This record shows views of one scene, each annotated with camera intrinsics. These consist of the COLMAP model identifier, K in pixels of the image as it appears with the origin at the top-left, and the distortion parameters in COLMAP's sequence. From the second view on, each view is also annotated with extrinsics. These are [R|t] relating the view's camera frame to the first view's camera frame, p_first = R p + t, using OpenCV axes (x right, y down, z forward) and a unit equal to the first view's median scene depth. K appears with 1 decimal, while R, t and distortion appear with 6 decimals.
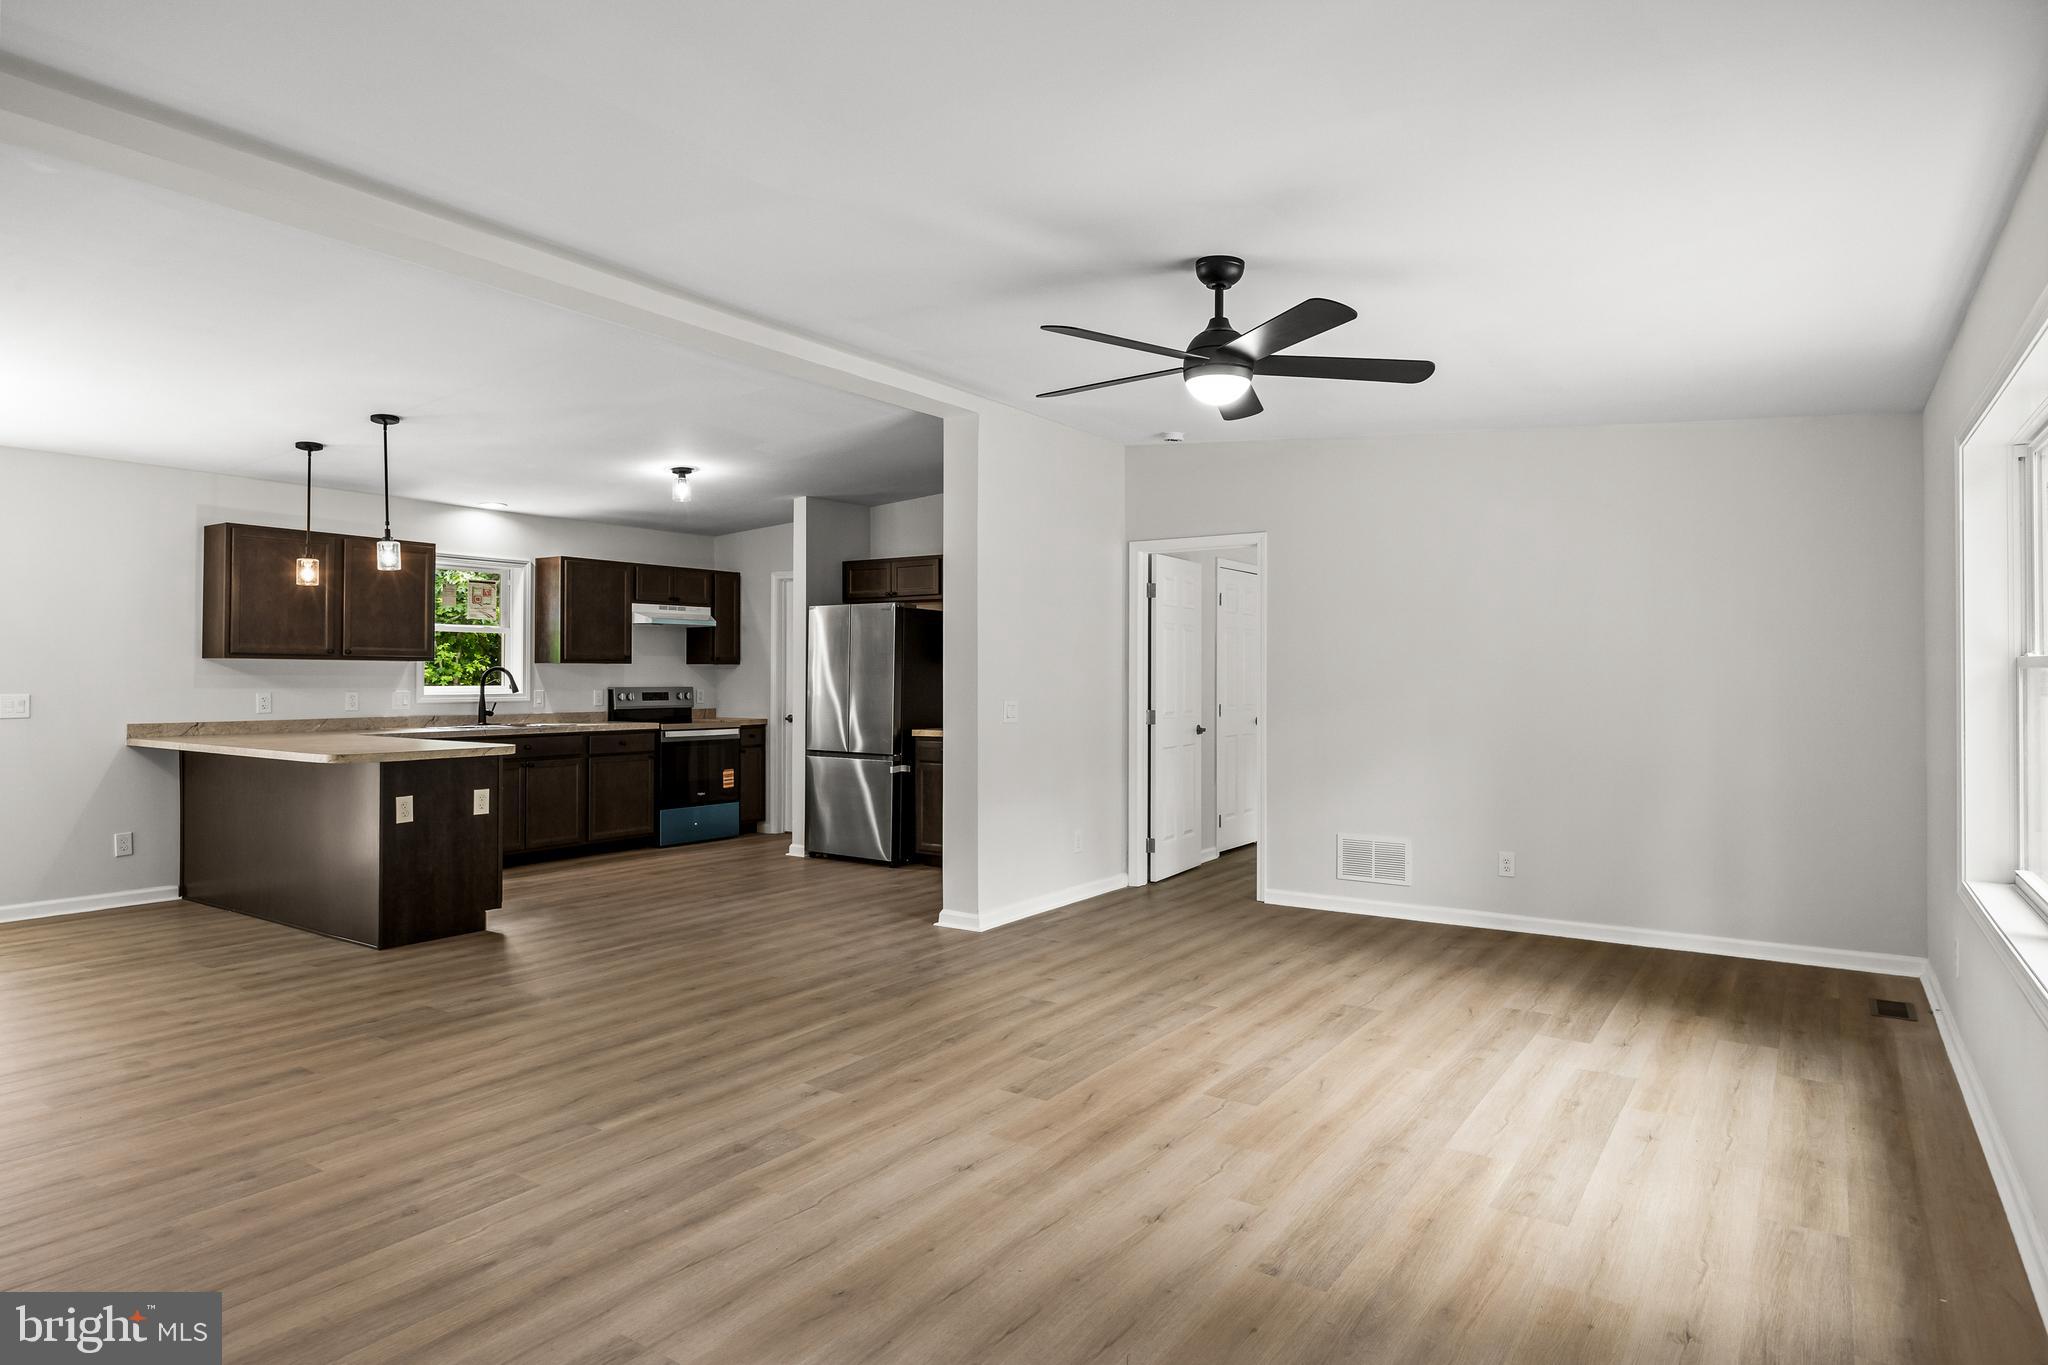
lens RADIAL K [[1164.5, 0, 1024.0], [0, 1164.5, 682.5], [0, 0, 1]] dist [-0.001330, 0.000946]
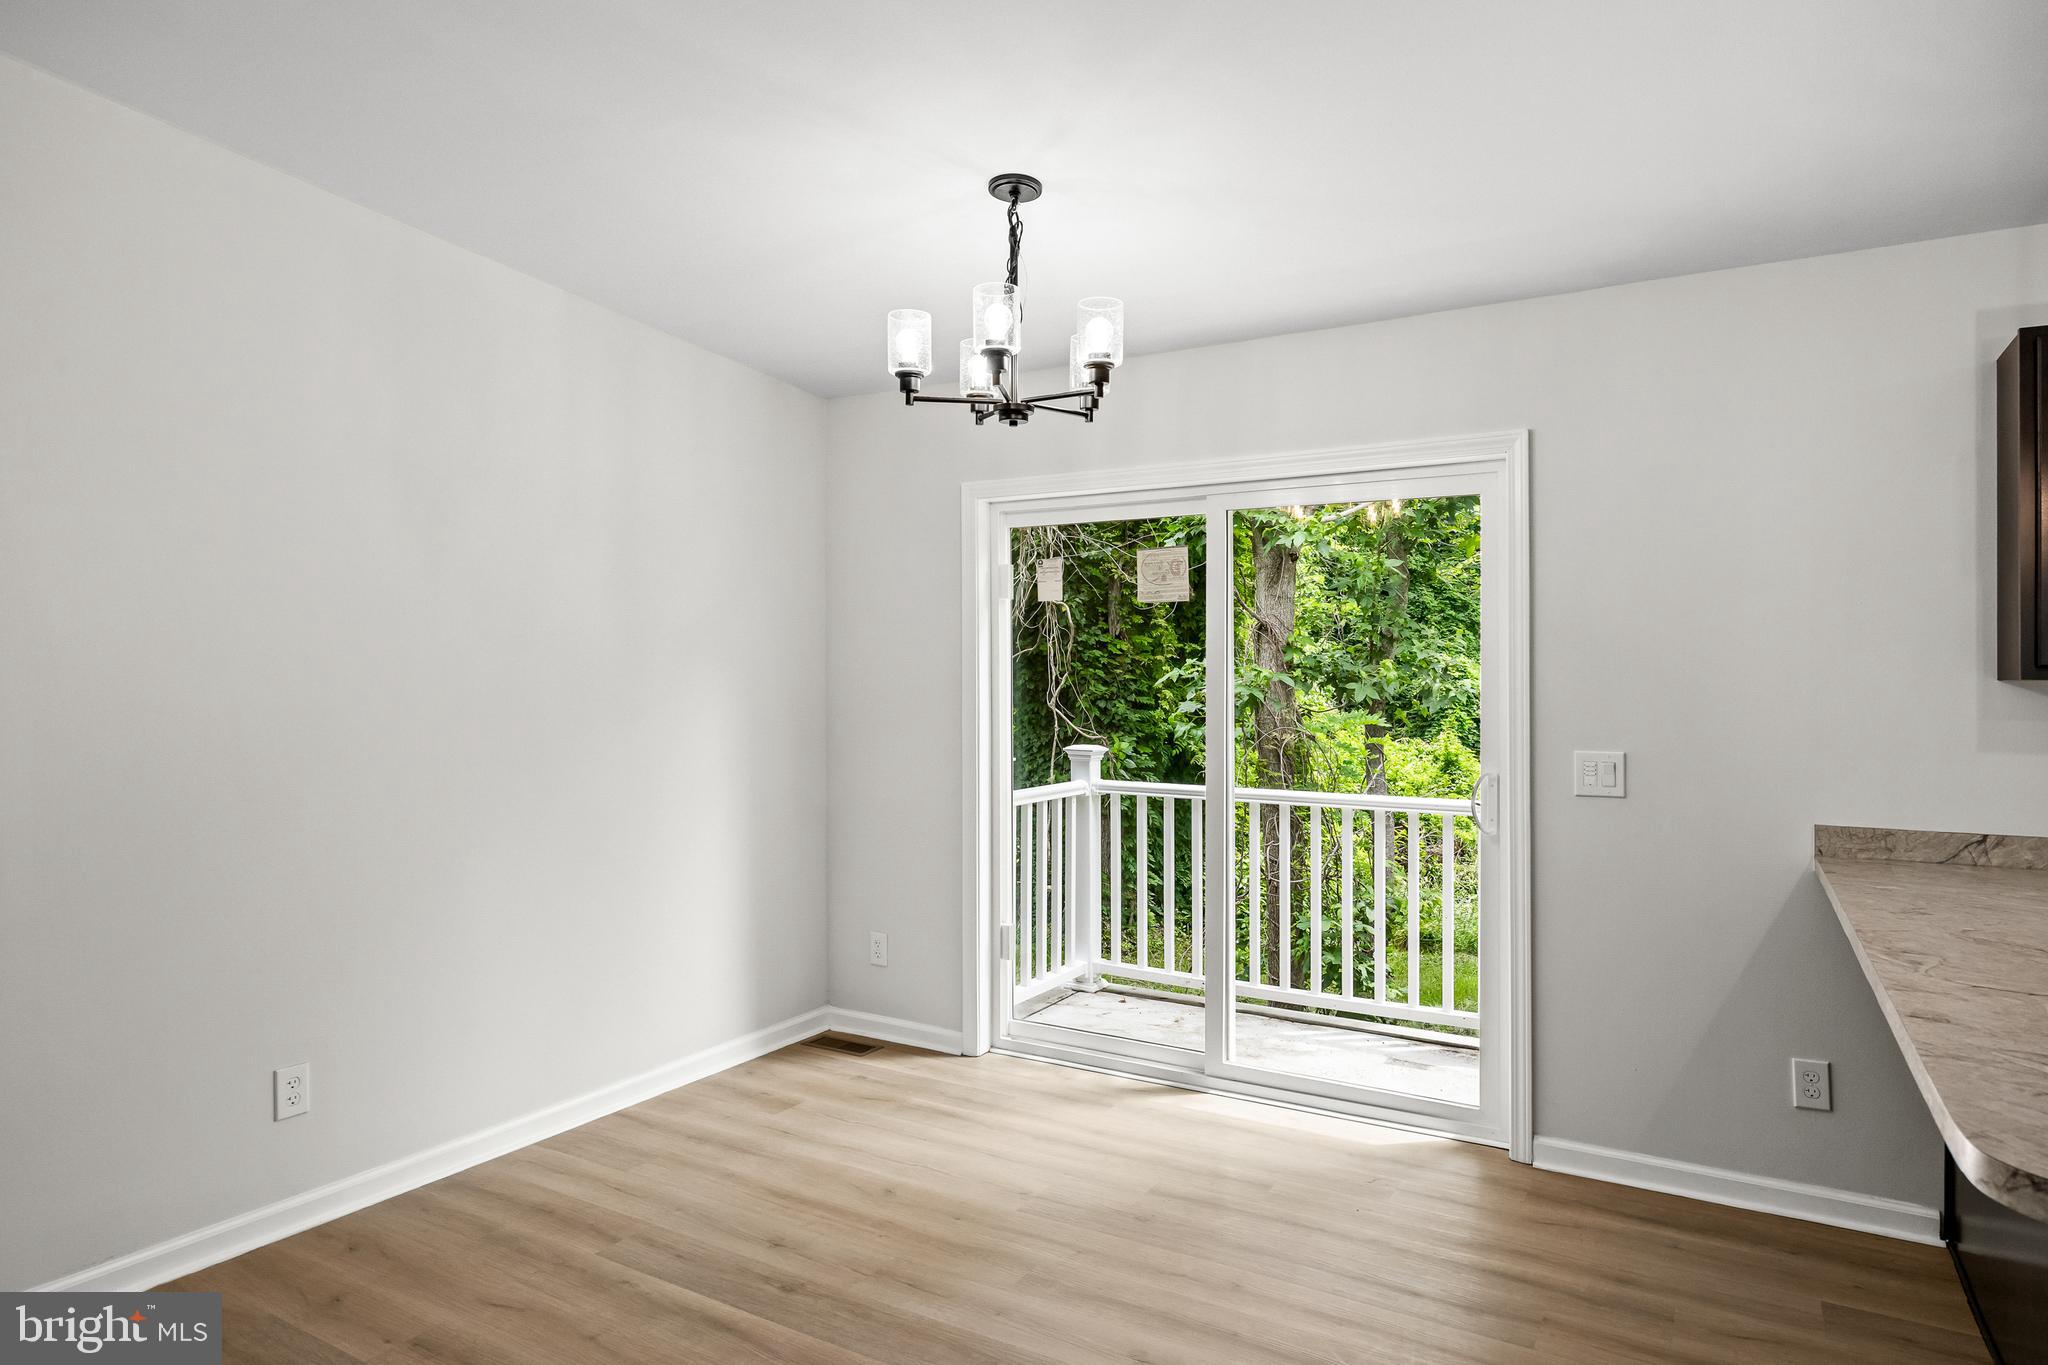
lens RADIAL K [[1205.1, 0, 1013.0], [0, 1205.1, 681.5], [0, 0, 1]] dist [0.000856, 0.000350]
pose [[0.056764, -0.003529, -0.998381, -0.533007], [-0.010013, 0.999941, -0.004104, -0.026510], [0.998337, 0.010230, 0.056725, 1.113227]]
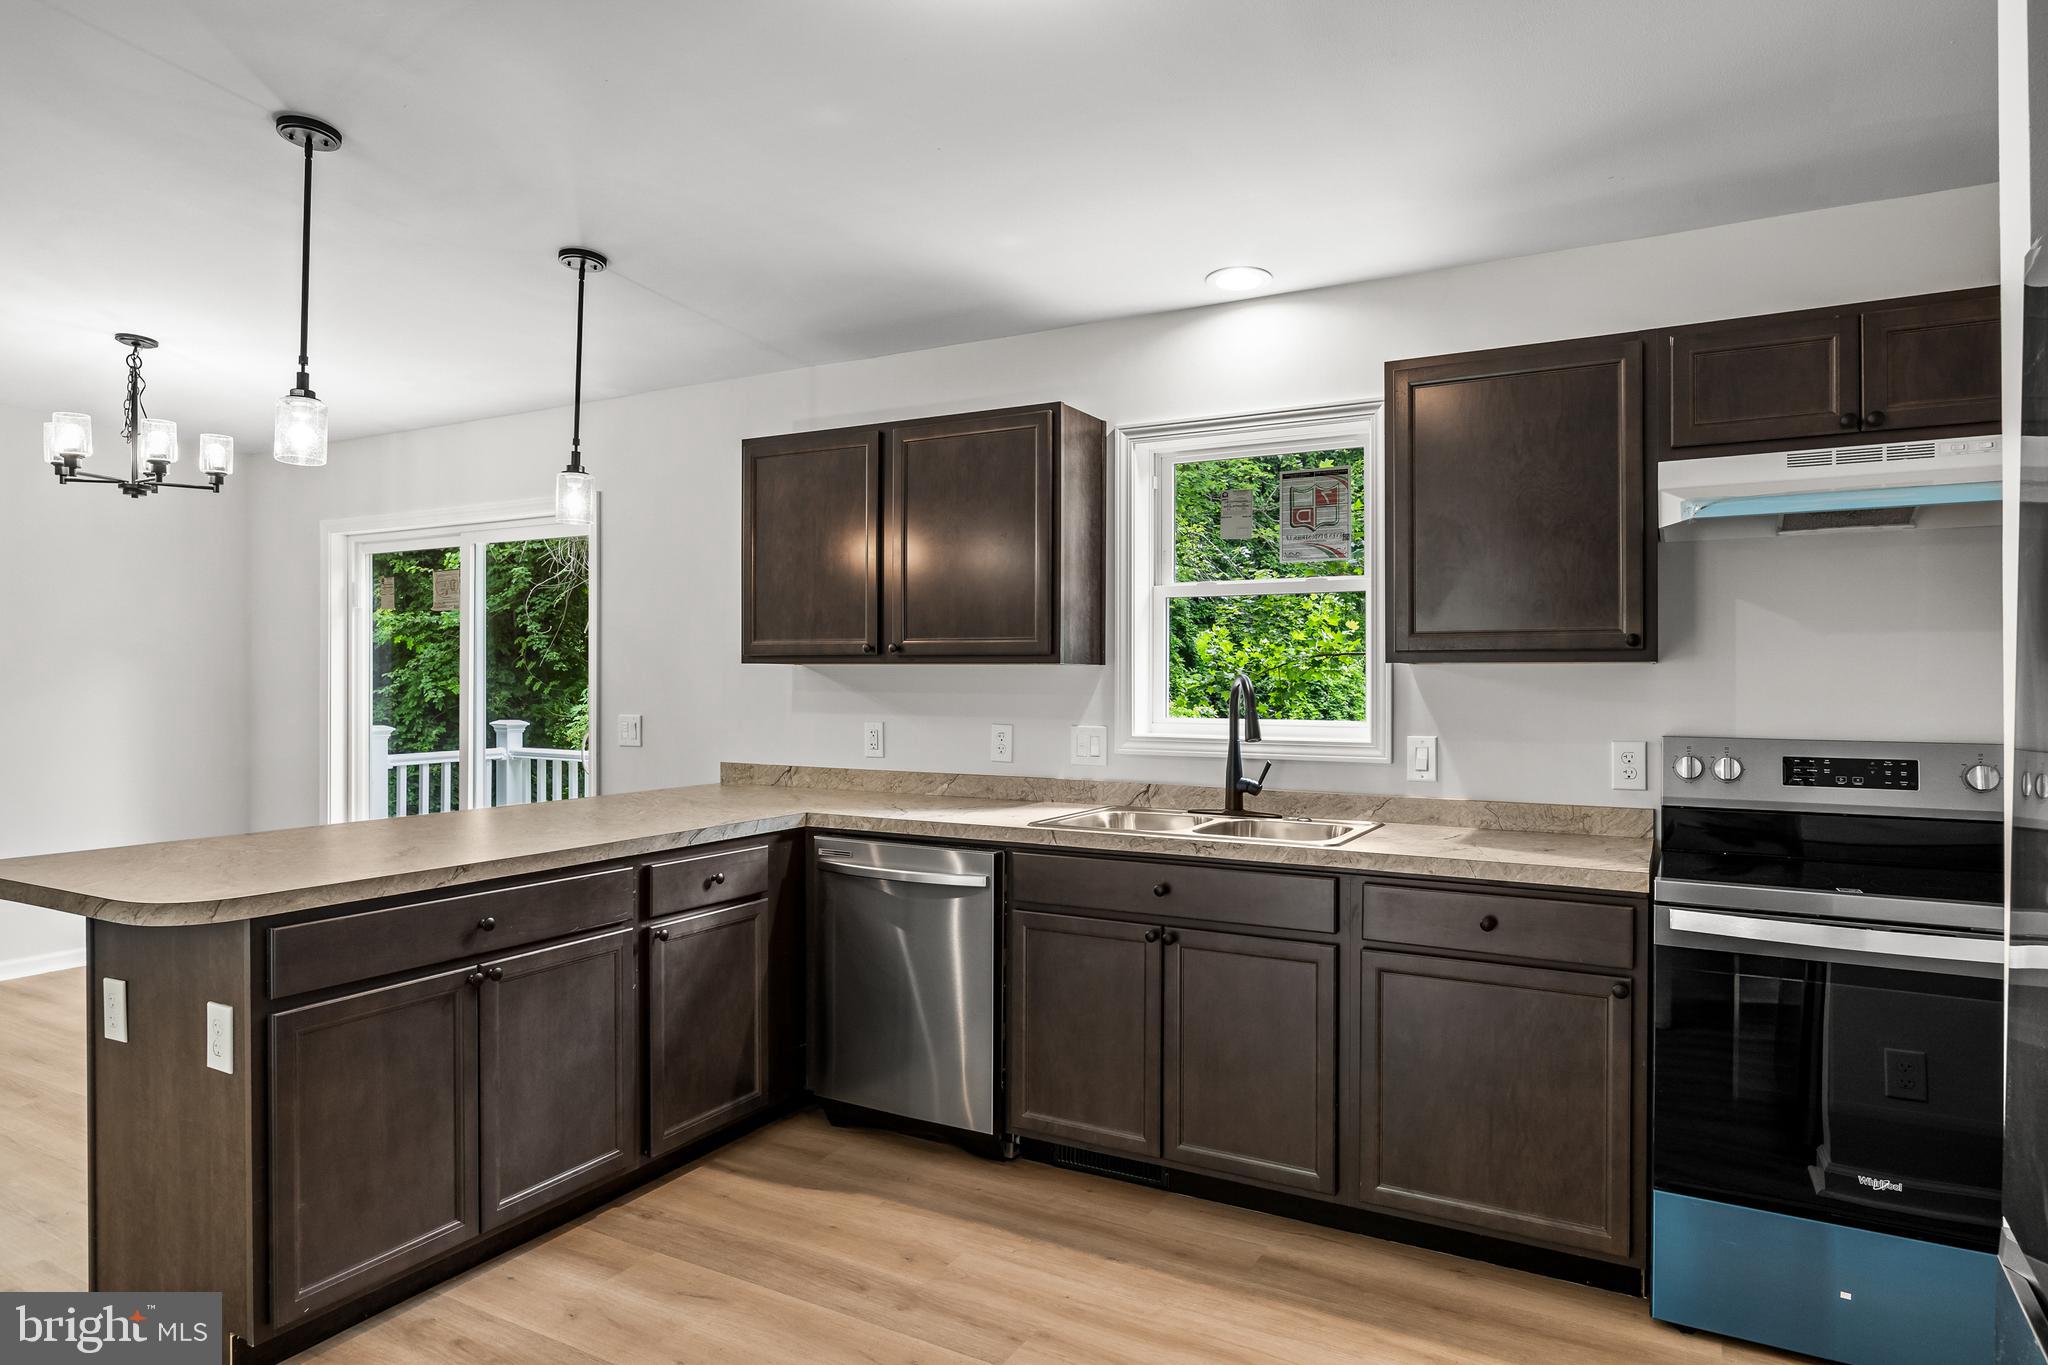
lens RADIAL K [[1205.1, 0, 1013.0], [0, 1205.1, 681.5], [0, 0, 1]] dist [0.000856, 0.000350]
pose [[0.078542, 0.000404, -0.996911, -0.089072], [-0.008950, 0.999960, -0.000300, -0.022192], [0.996871, 0.008946, 0.078542, 1.885990]]
